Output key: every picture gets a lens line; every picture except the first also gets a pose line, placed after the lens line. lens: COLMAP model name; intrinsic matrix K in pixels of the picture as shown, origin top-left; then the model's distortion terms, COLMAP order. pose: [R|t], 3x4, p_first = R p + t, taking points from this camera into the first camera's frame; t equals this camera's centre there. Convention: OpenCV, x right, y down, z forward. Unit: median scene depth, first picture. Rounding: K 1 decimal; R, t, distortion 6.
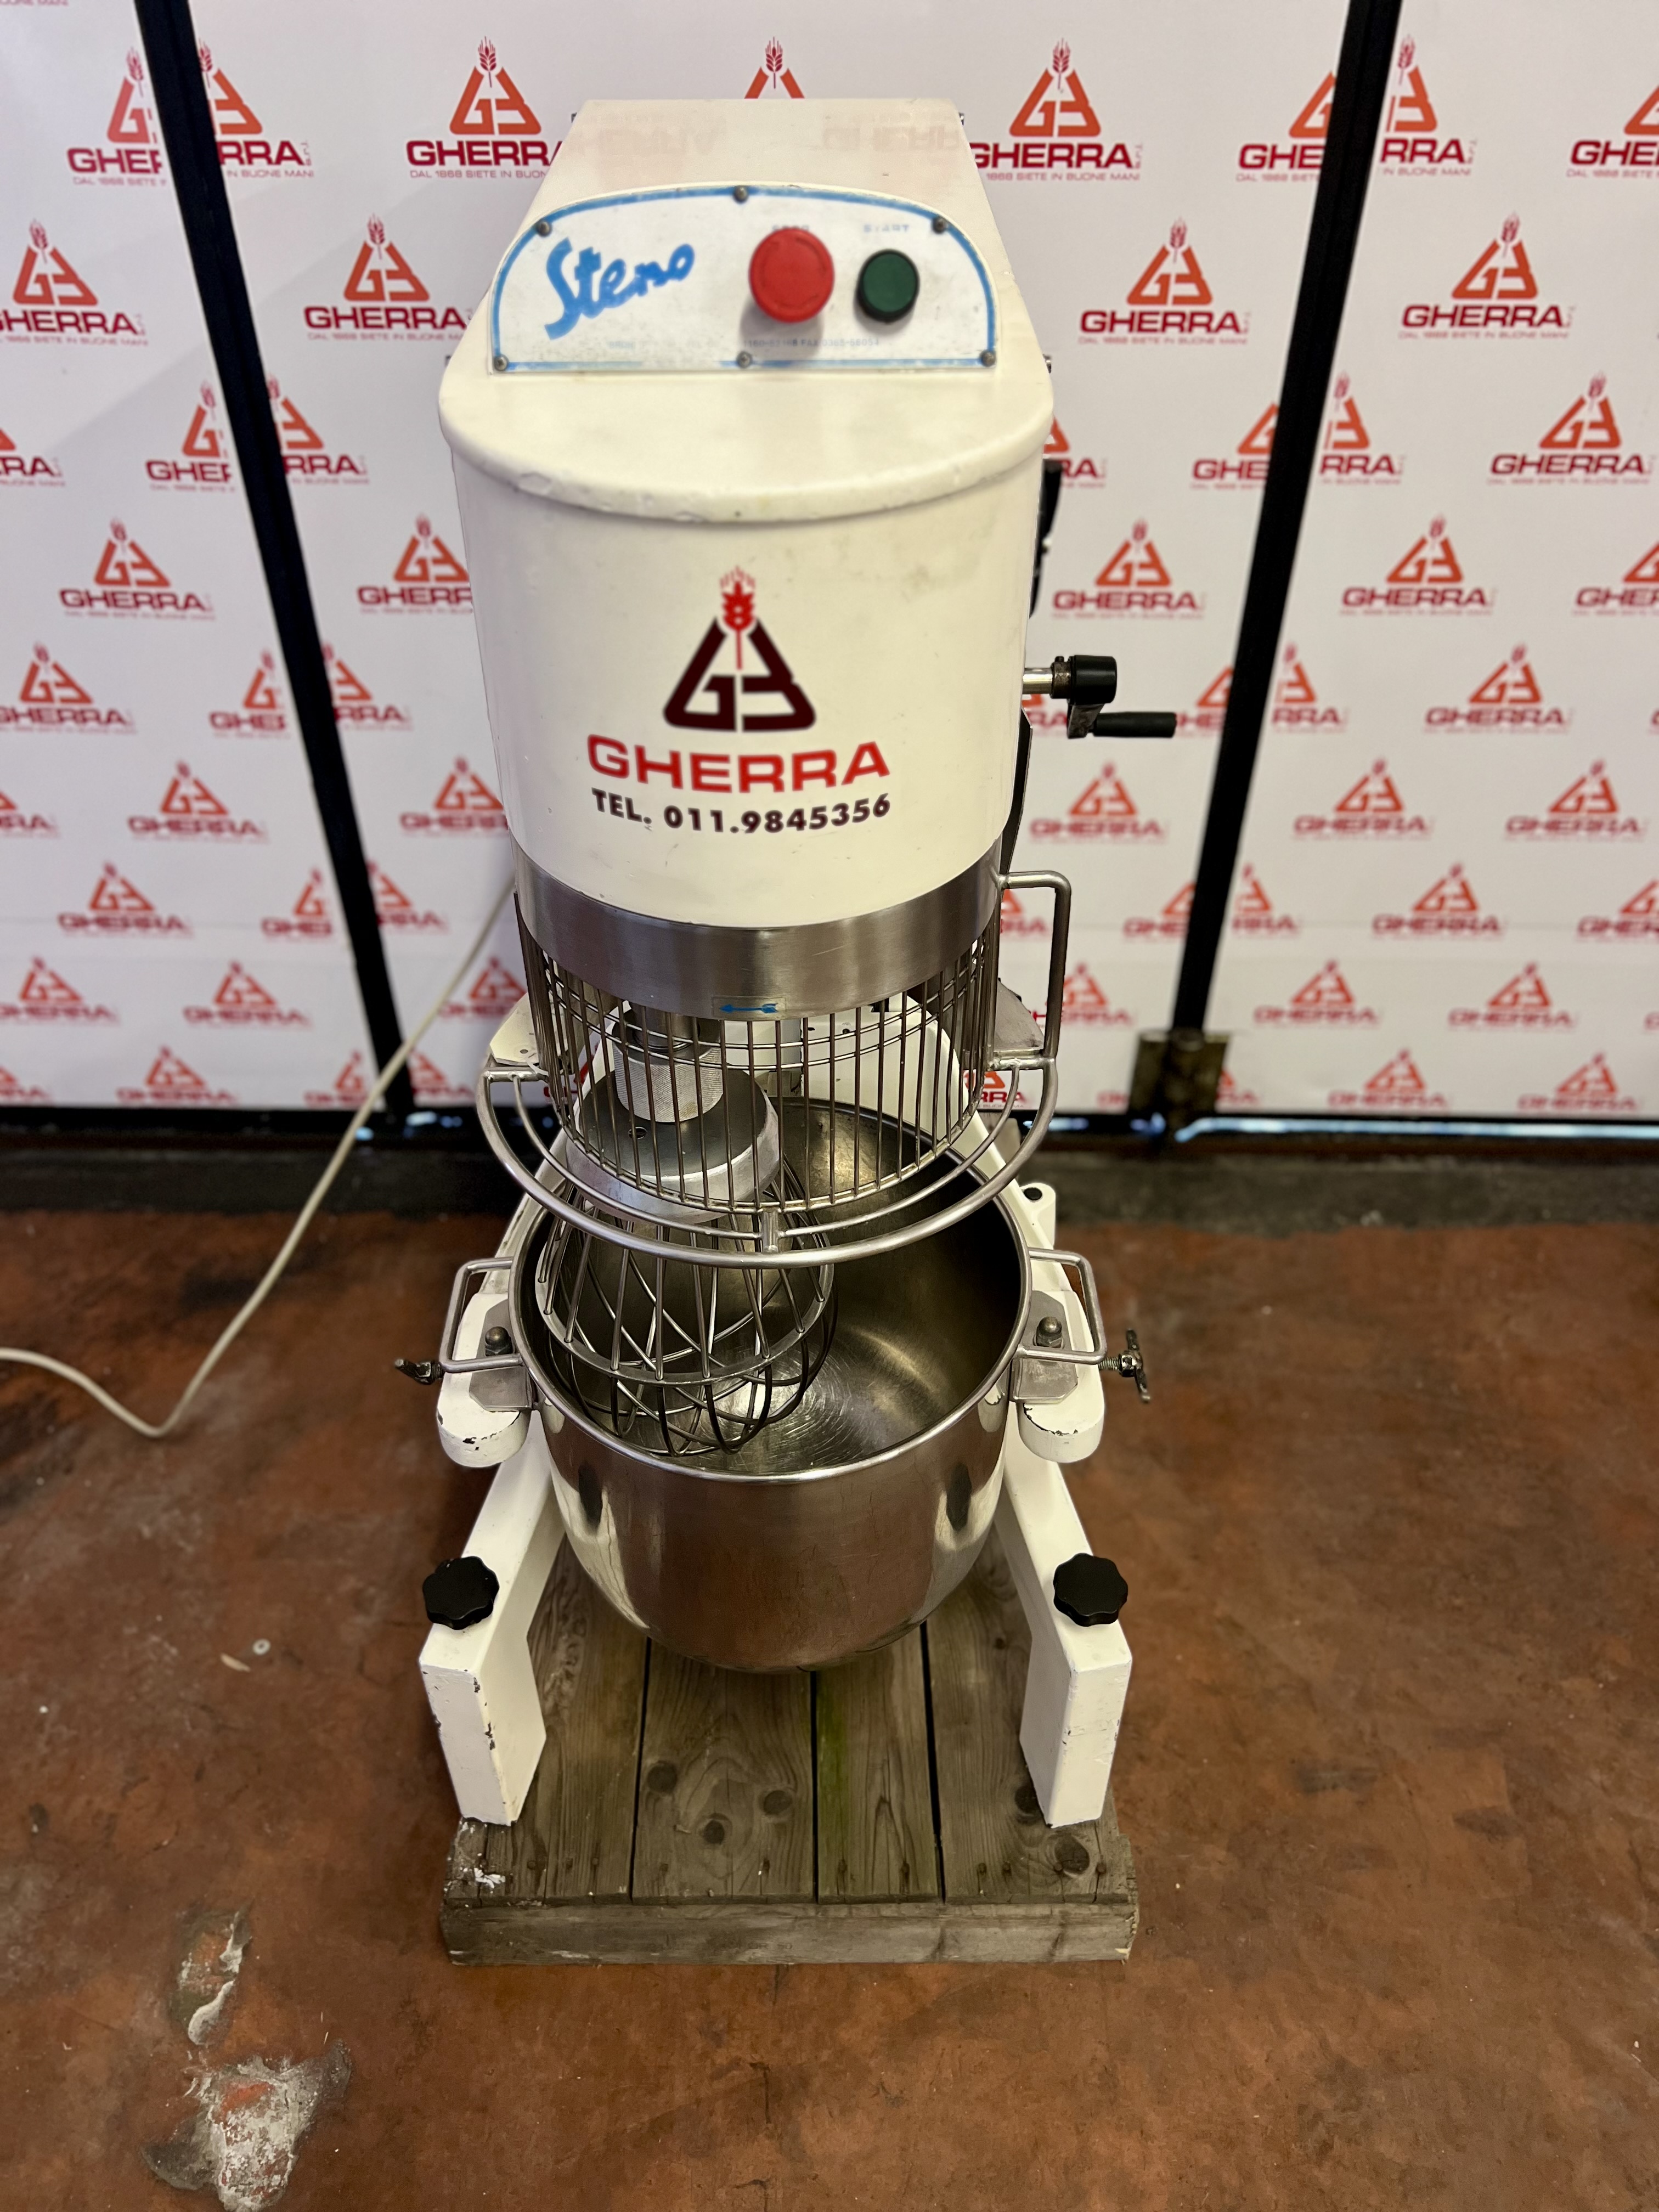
lens RADIAL K [[1680.9, 0, 822.6], [0, 1680.9, 1103.7], [0, 0, 1]] dist [0.044699, -0.047371]
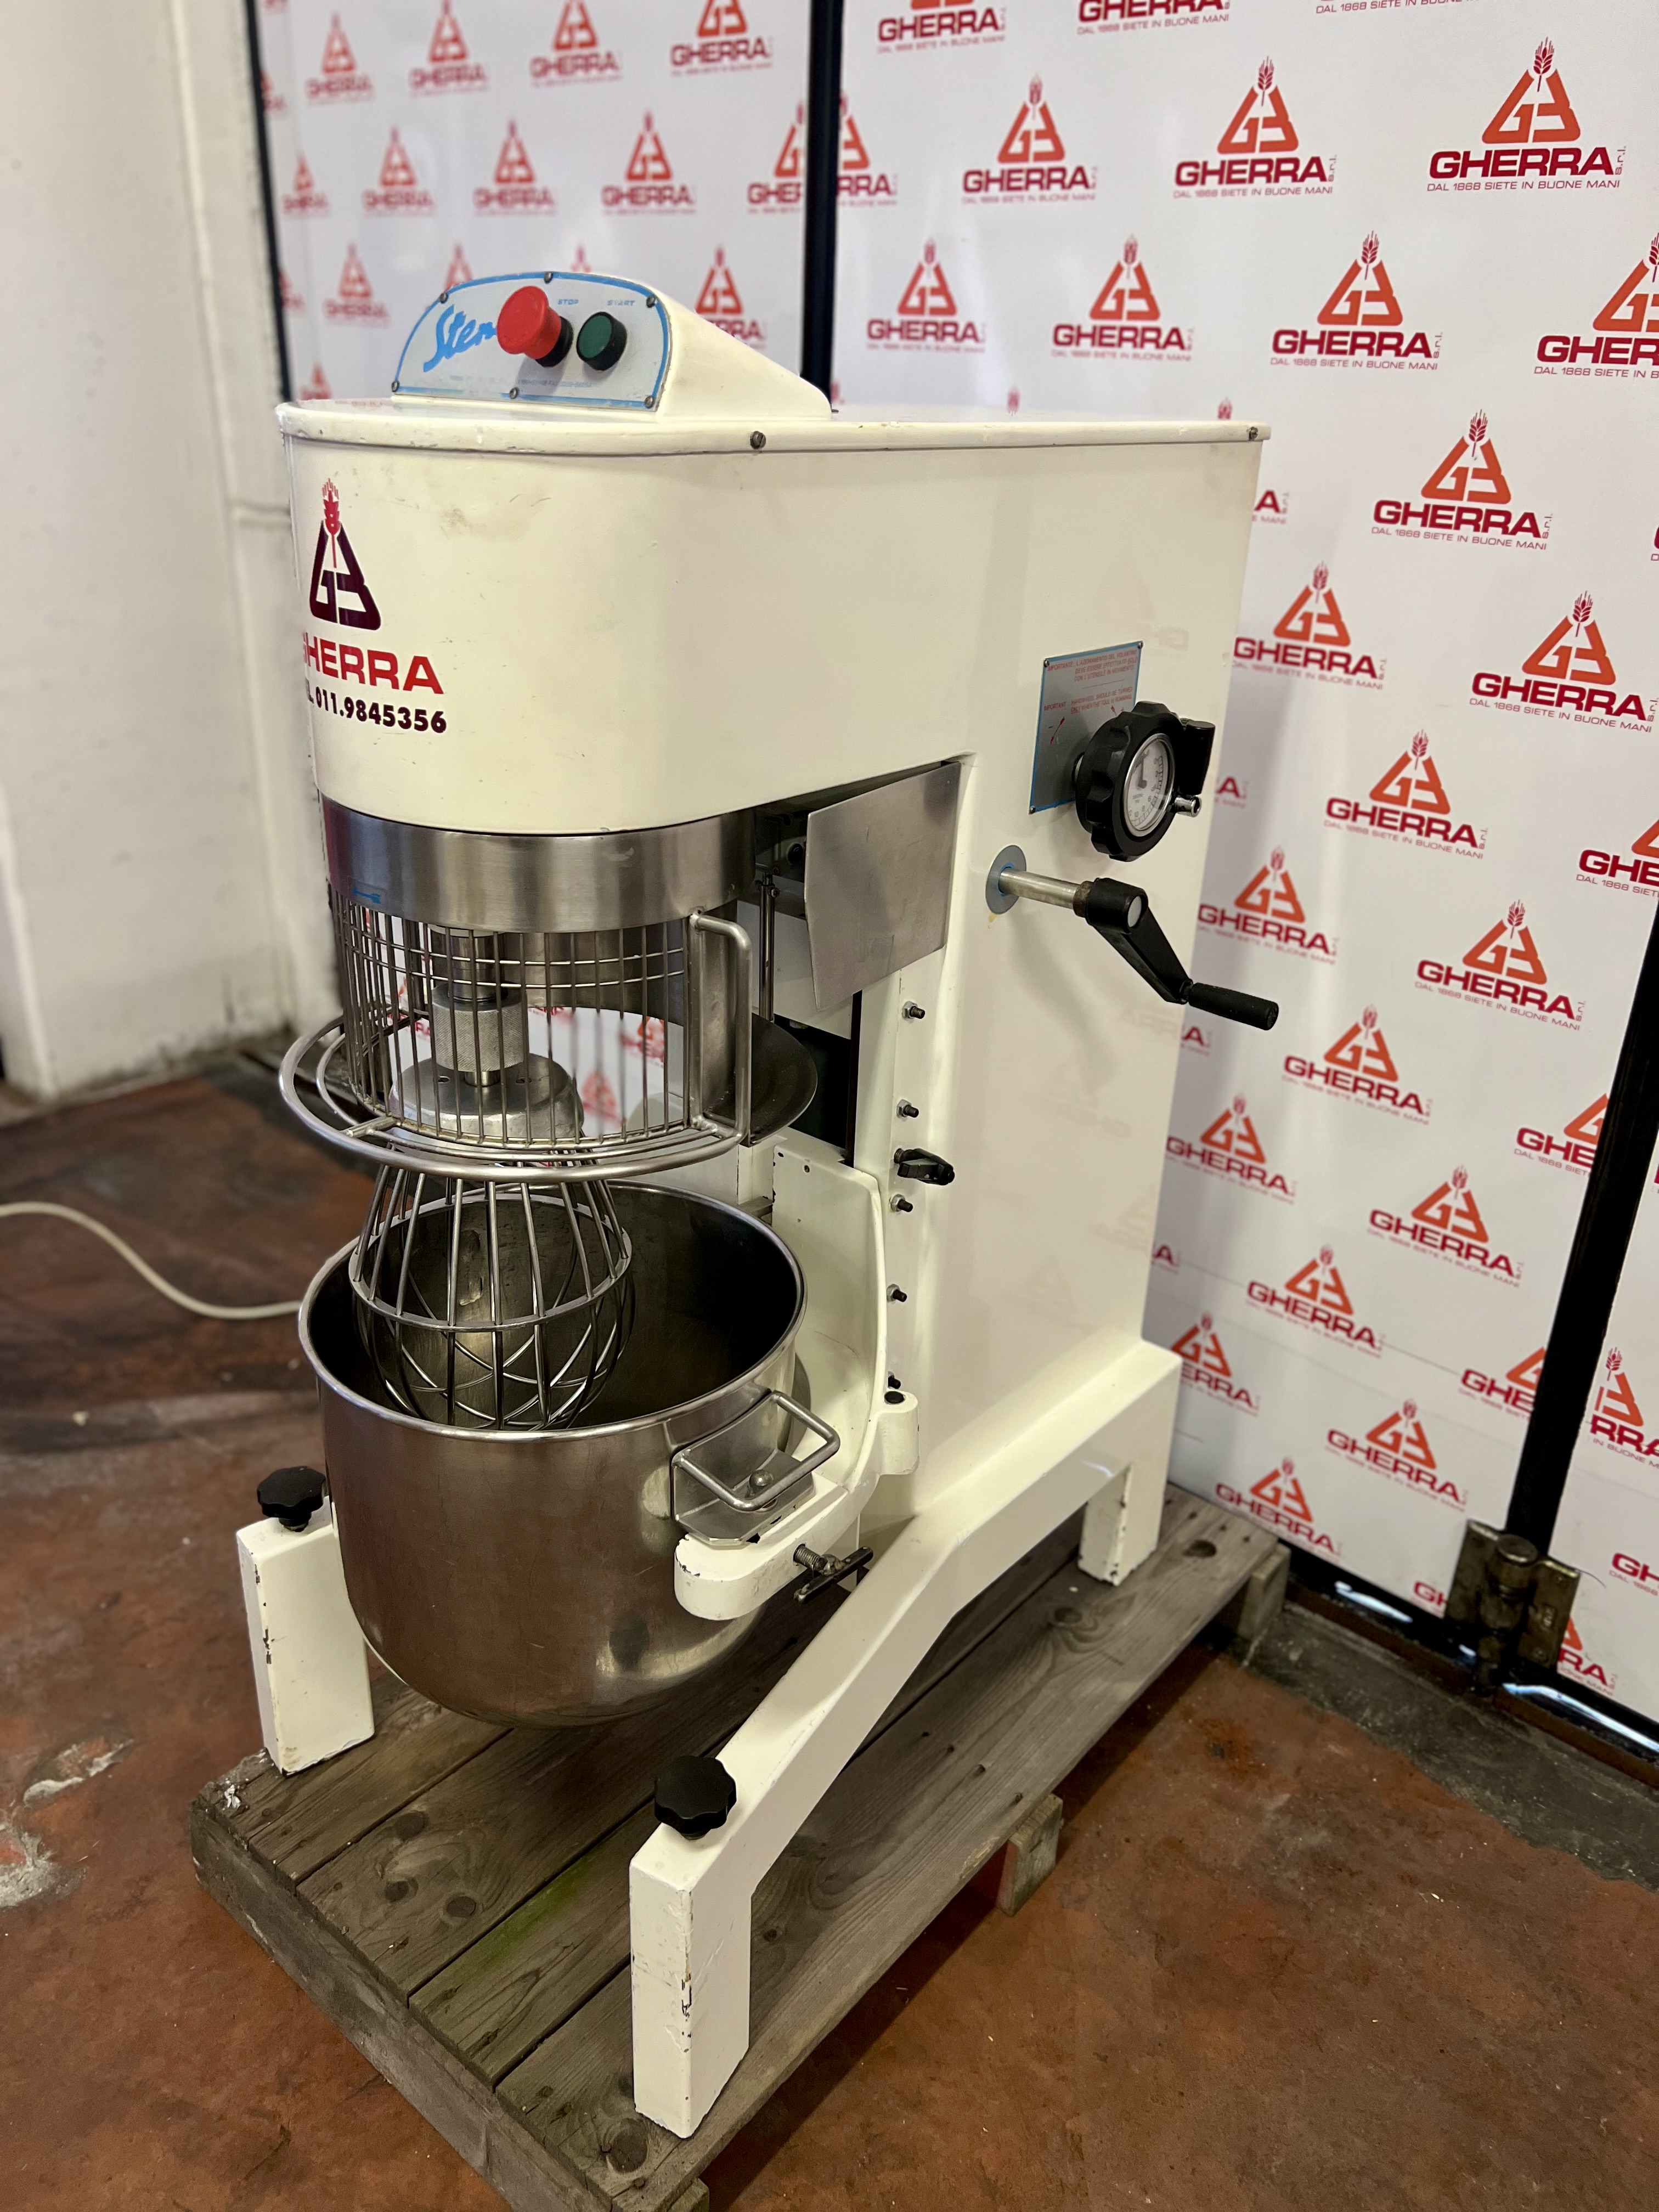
lens RADIAL K [[1680.9, 0, 825.8], [0, 1680.9, 1098.8], [0, 0, 1]] dist [0.044699, -0.047371]
pose [[0.753685, 0.290828, -0.589388, 0.471260], [-0.452441, 0.880040, -0.144315, 0.047008], [0.476714, 0.375431, 0.794856, 0.138589]]
